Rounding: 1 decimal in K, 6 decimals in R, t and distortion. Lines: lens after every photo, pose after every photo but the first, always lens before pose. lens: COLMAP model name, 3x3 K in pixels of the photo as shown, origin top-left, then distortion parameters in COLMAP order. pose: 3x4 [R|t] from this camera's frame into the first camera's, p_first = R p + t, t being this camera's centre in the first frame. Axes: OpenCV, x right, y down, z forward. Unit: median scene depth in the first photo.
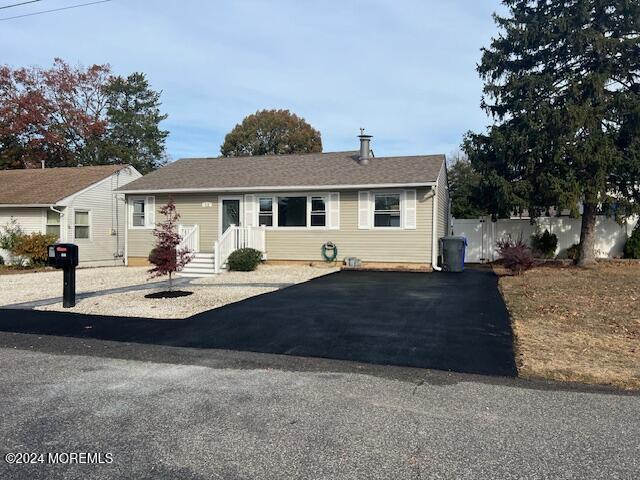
lens RADIAL K [[488.2, 0, 335.3], [0, 488.2, 248.8], [0, 0, 1]] dist [0.048570, -0.043411]
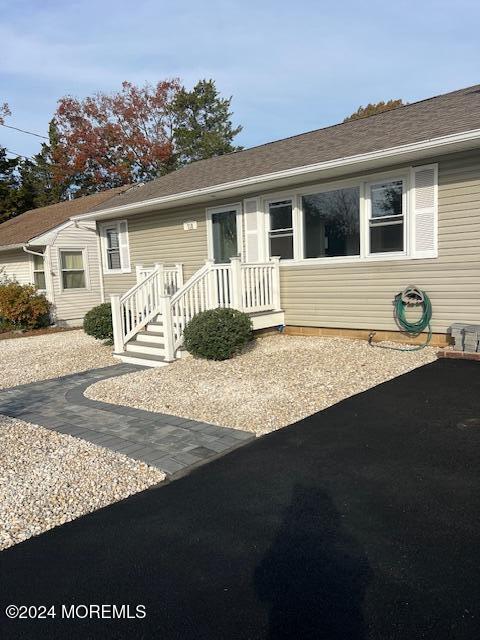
lens RADIAL K [[488.2, 0, 227.4], [0, 488.2, 322.5], [0, 0, 1]] dist [0.048570, -0.043411]
pose [[0.891610, 0.002701, -0.452796, 0.034964], [0.037305, 0.996144, 0.079401, -0.021953], [0.451265, -0.087686, 0.888072, 0.503908]]
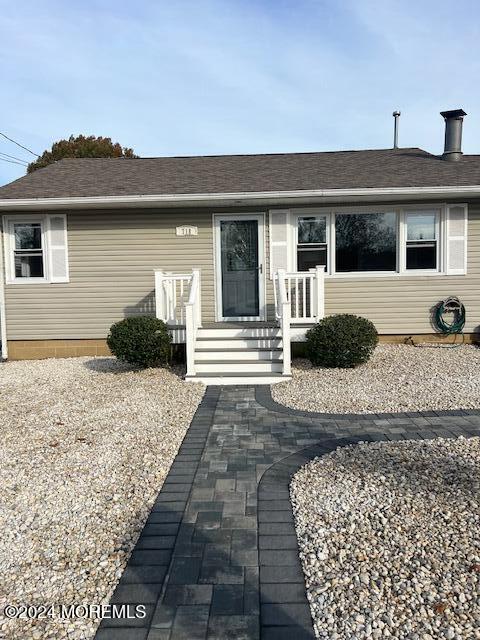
lens RADIAL K [[488.2, 0, 238.3], [0, 488.2, 323.3], [0, 0, 1]] dist [0.048570, -0.043411]
pose [[0.965970, -0.040439, 0.255472, -0.343150], [0.031919, 0.998790, 0.037410, -0.012629], [-0.256676, -0.027982, 0.966092, 0.497227]]
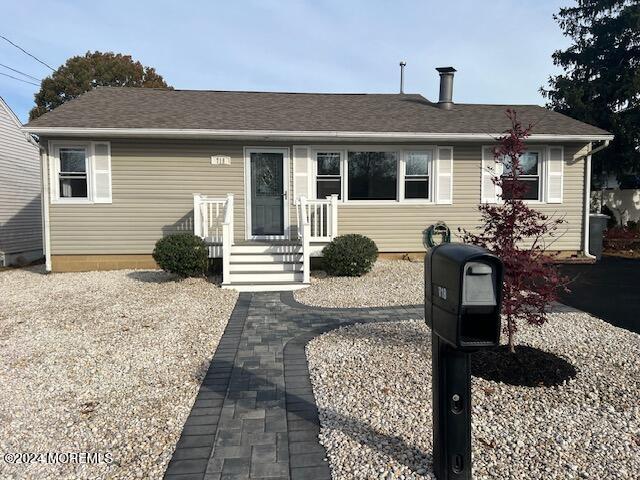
lens RADIAL K [[488.2, 0, 328.6], [0, 488.2, 249.2], [0, 0, 1]] dist [0.048570, -0.043411]
pose [[0.921631, -0.033531, 0.386617, -0.371727], [0.016768, 0.998770, 0.046653, -0.010615], [-0.387706, -0.036514, 0.921060, 0.413703]]
